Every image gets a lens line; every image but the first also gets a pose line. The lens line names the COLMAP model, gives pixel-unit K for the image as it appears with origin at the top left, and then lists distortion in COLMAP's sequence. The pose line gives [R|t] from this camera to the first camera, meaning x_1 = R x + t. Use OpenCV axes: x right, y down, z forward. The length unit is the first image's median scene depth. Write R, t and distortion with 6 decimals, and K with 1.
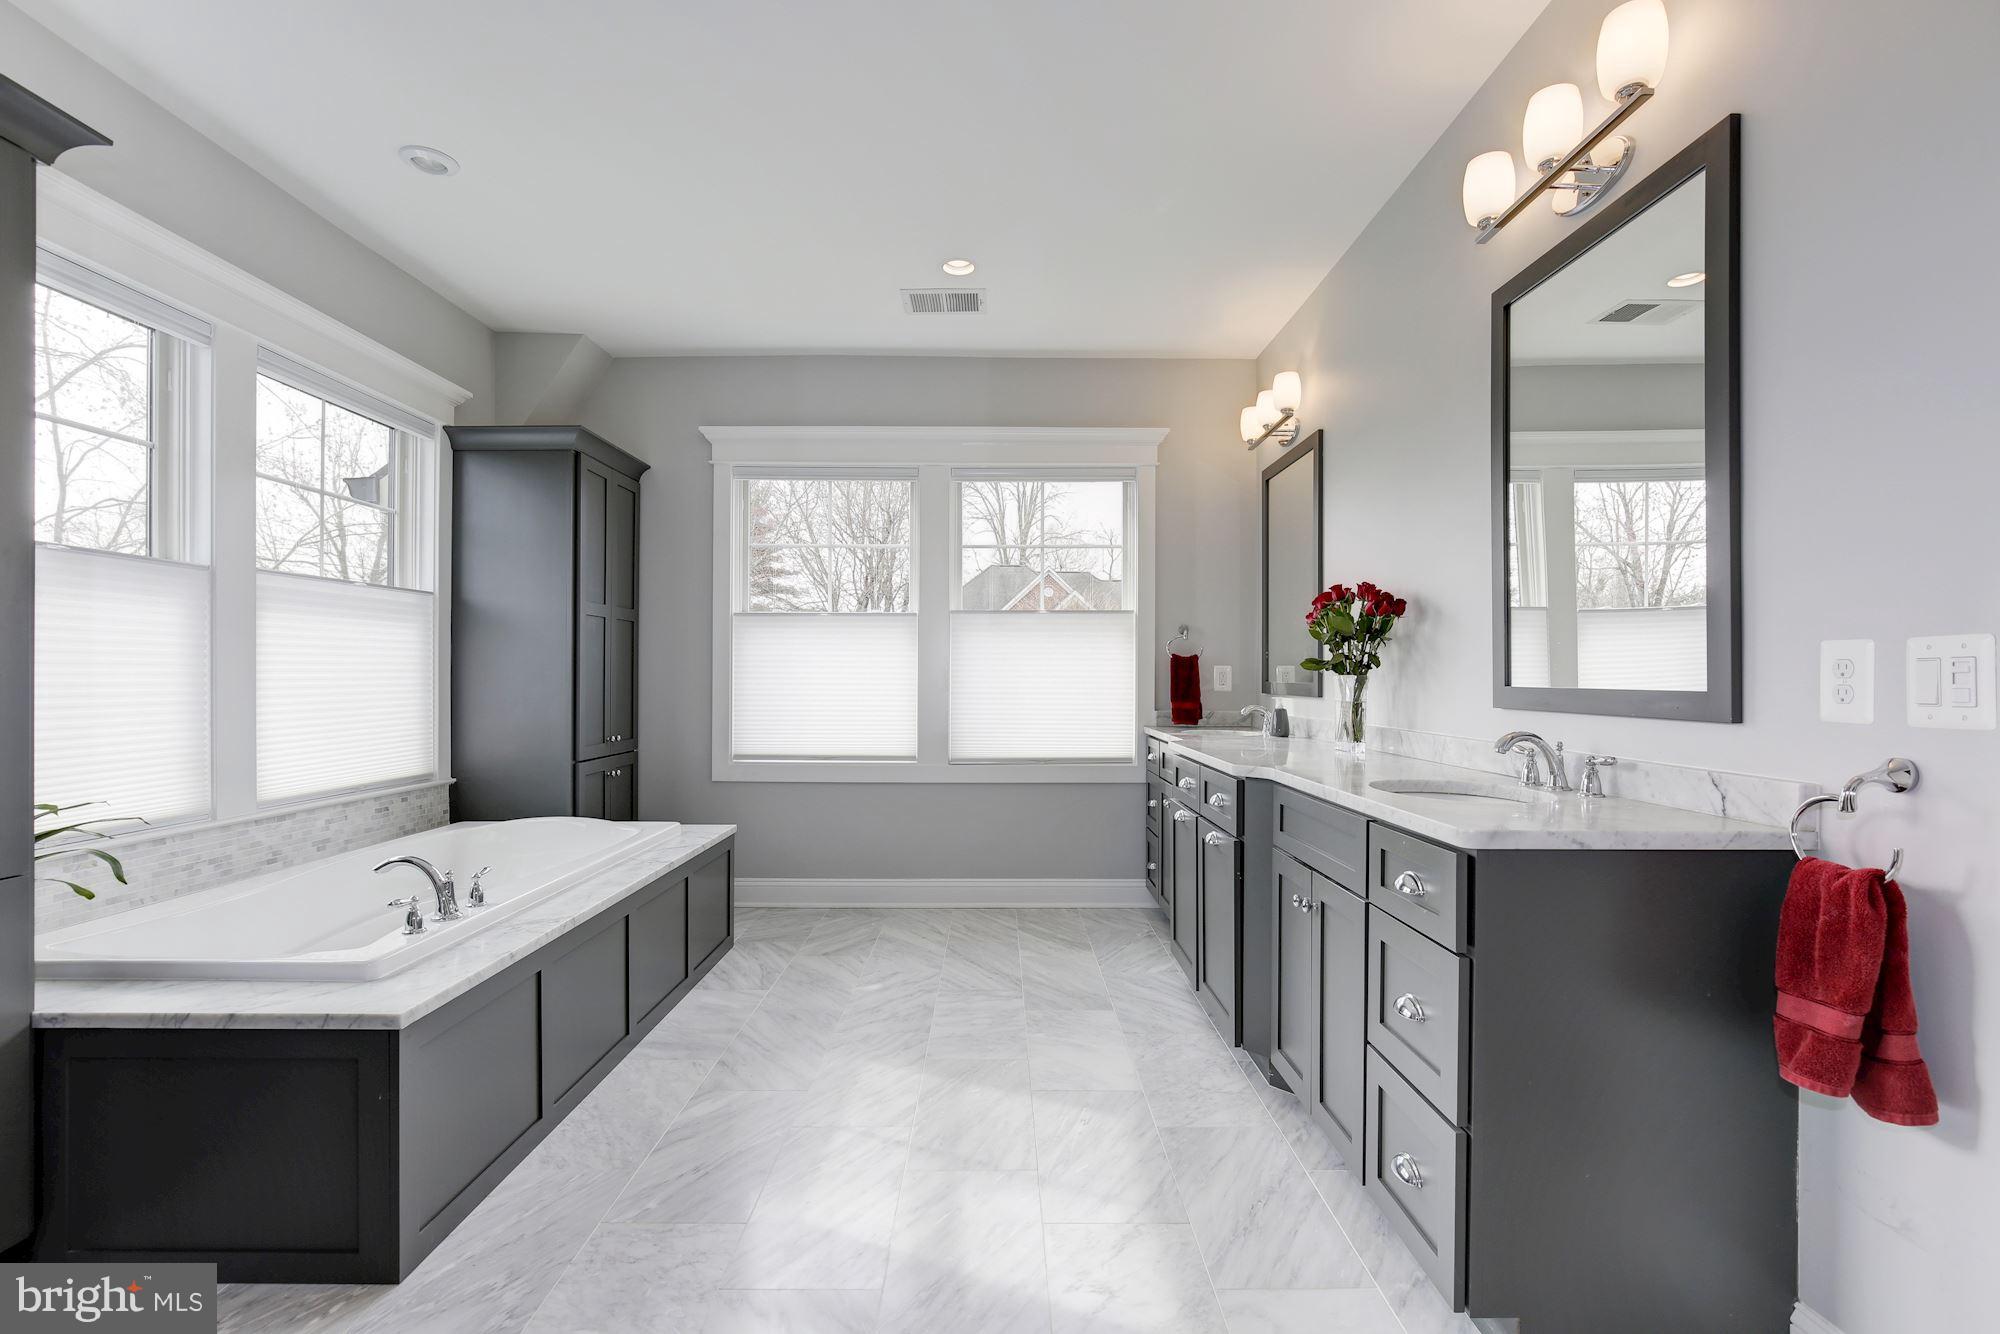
lens RADIAL K [[909.3, 0, 999.6], [0, 909.3, 669.8], [0, 0, 1]] dist [-0.014730, 0.000466]
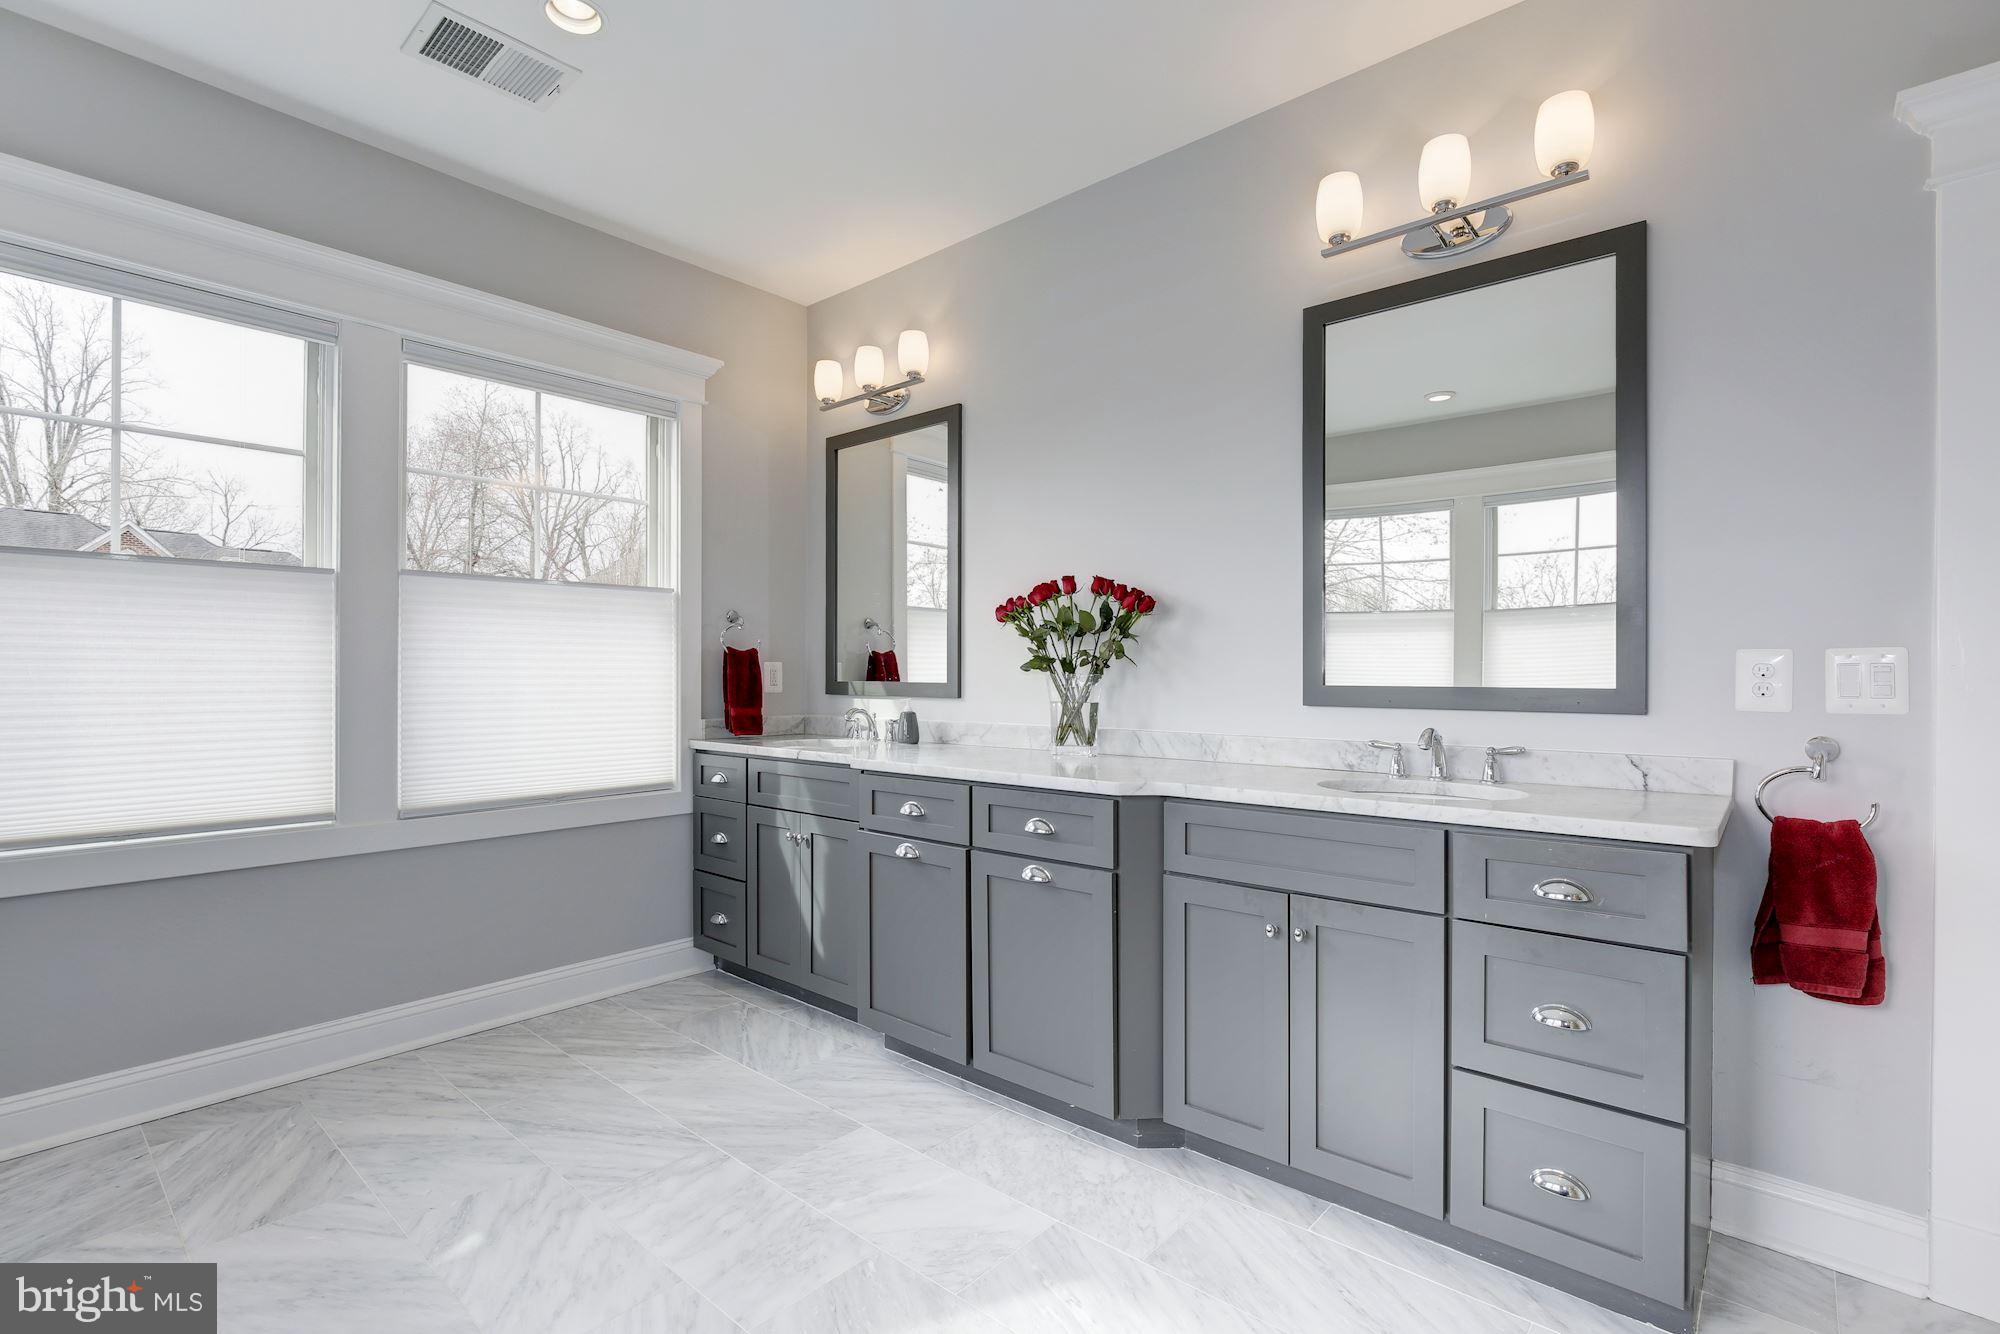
lens RADIAL K [[909.3, 0, 1000.4], [0, 909.3, 673.3], [0, 0, 1]] dist [-0.014730, 0.000466]
pose [[0.665391, -0.002607, 0.746491, -0.313645], [-0.003454, 0.999972, 0.006572, -0.000704], [-0.746487, -0.006951, 0.665363, 0.378497]]
